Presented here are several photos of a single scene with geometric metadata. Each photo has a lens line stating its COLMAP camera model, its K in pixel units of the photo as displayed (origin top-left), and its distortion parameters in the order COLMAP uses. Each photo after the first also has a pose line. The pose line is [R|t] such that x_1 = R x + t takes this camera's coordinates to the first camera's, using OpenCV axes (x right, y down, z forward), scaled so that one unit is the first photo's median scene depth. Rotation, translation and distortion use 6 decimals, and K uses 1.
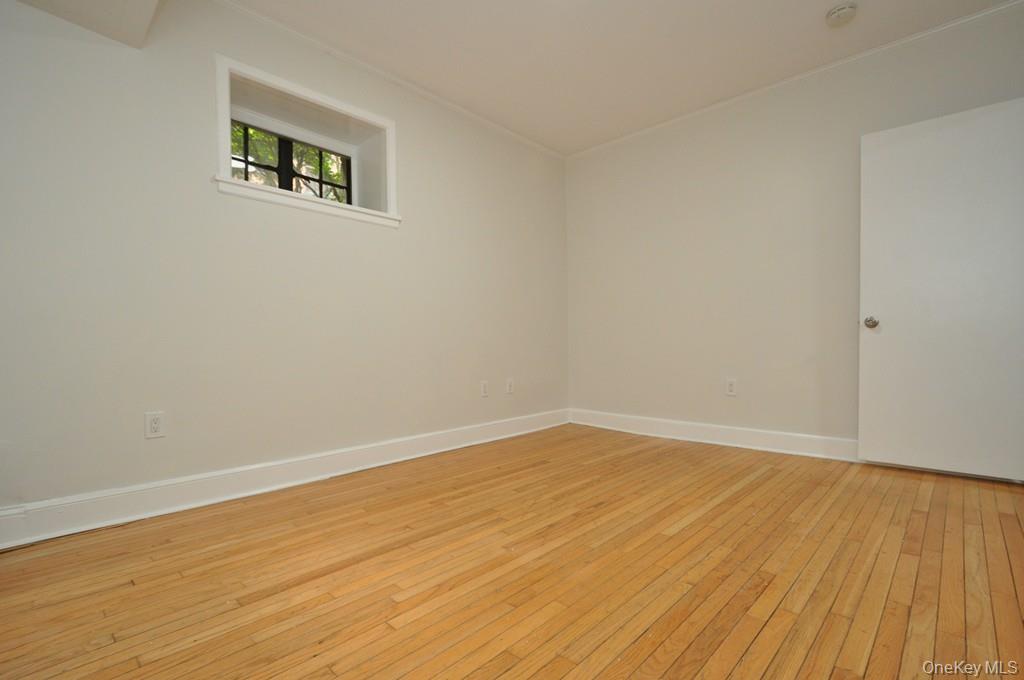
lens RADIAL K [[468.5, 0, 515.8], [0, 468.5, 350.2], [0, 0, 1]] dist [0.001447, -0.000609]
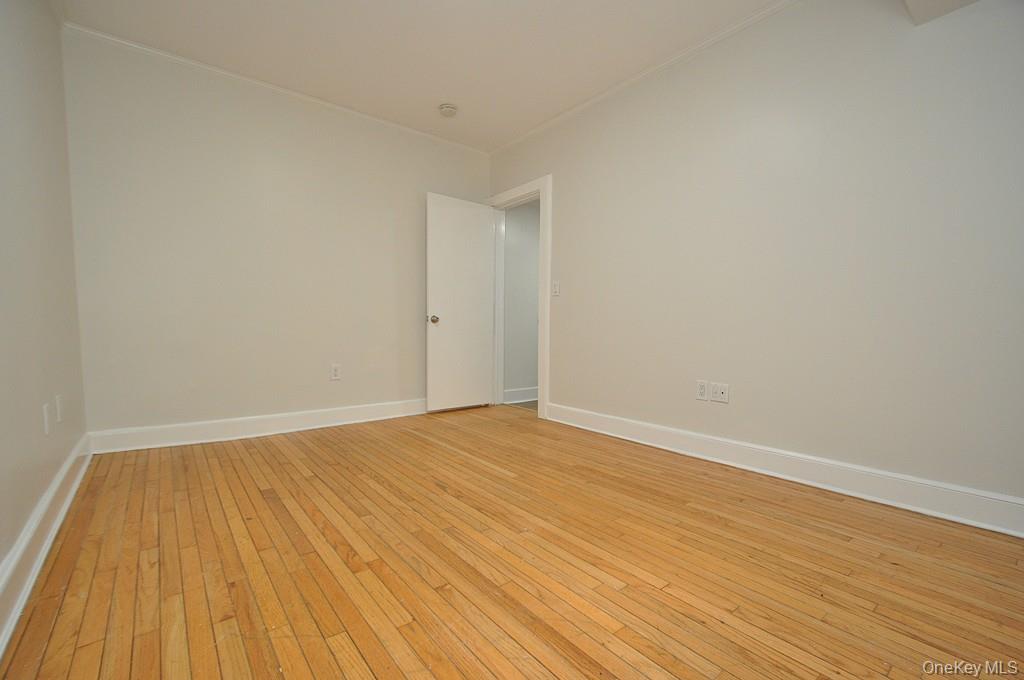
lens RADIAL K [[459.2, 0, 495.7], [0, 459.2, 336.7], [0, 0, 1]] dist [0.000908, -0.000294]
pose [[0.134355, -0.009594, 0.990887, -0.913229], [0.003145, 0.999952, 0.009255, -0.019807], [-0.990928, 0.001873, 0.134379, 0.805880]]
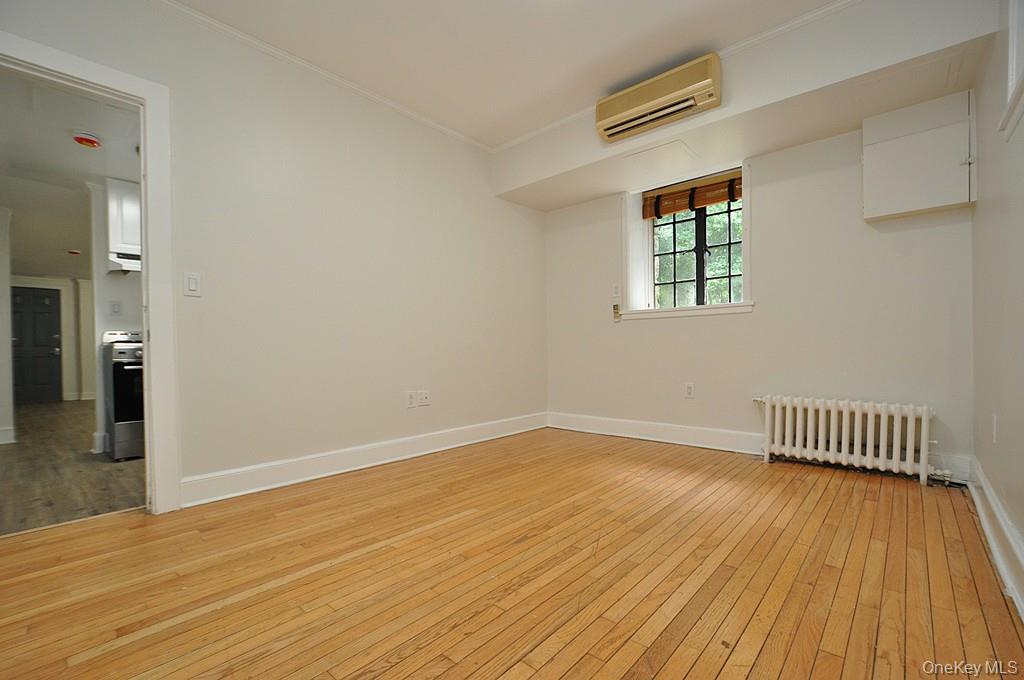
lens RADIAL K [[432.6, 0, 541.2], [0, 432.6, 346.6], [0, 0, 1]] dist [-0.000469, -0.000186]
pose [[-0.995149, 0.025241, -0.095086, 0.228361], [0.024412, 0.999653, 0.009870, -0.036203], [0.095302, 0.007501, -0.995420, 1.964196]]
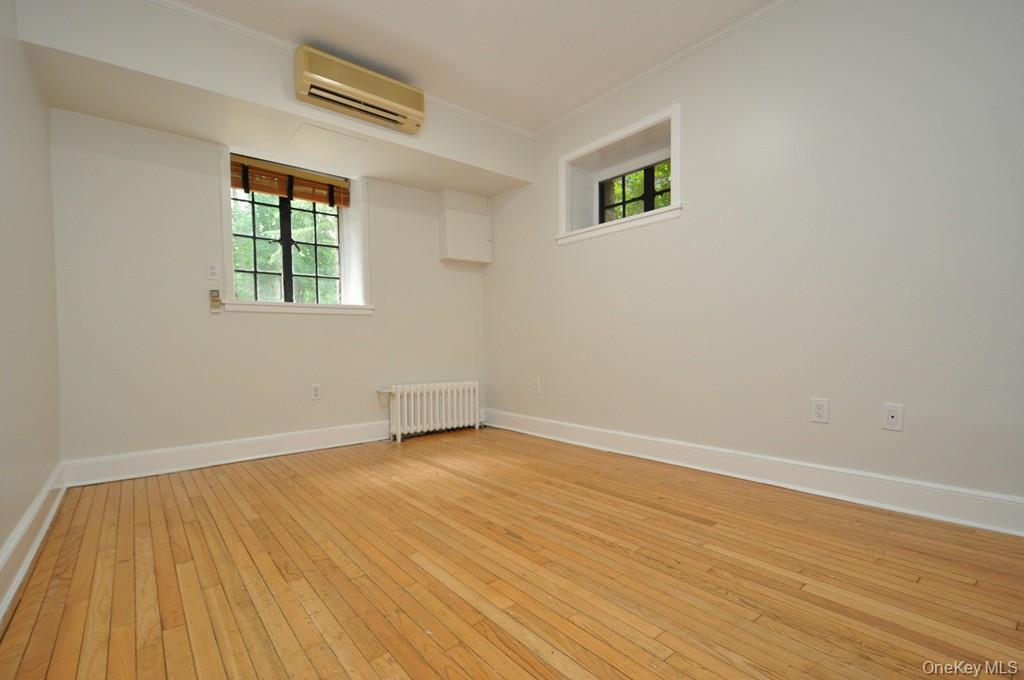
lens RADIAL K [[444.6, 0, 486.1], [0, 444.6, 344.5], [0, 0, 1]] dist [0.000210, -0.000140]
pose [[-0.137801, 0.015586, -0.990337, 1.071252], [0.004430, 0.999876, 0.015120, -0.032303], [0.990450, -0.002304, -0.137853, 1.162441]]
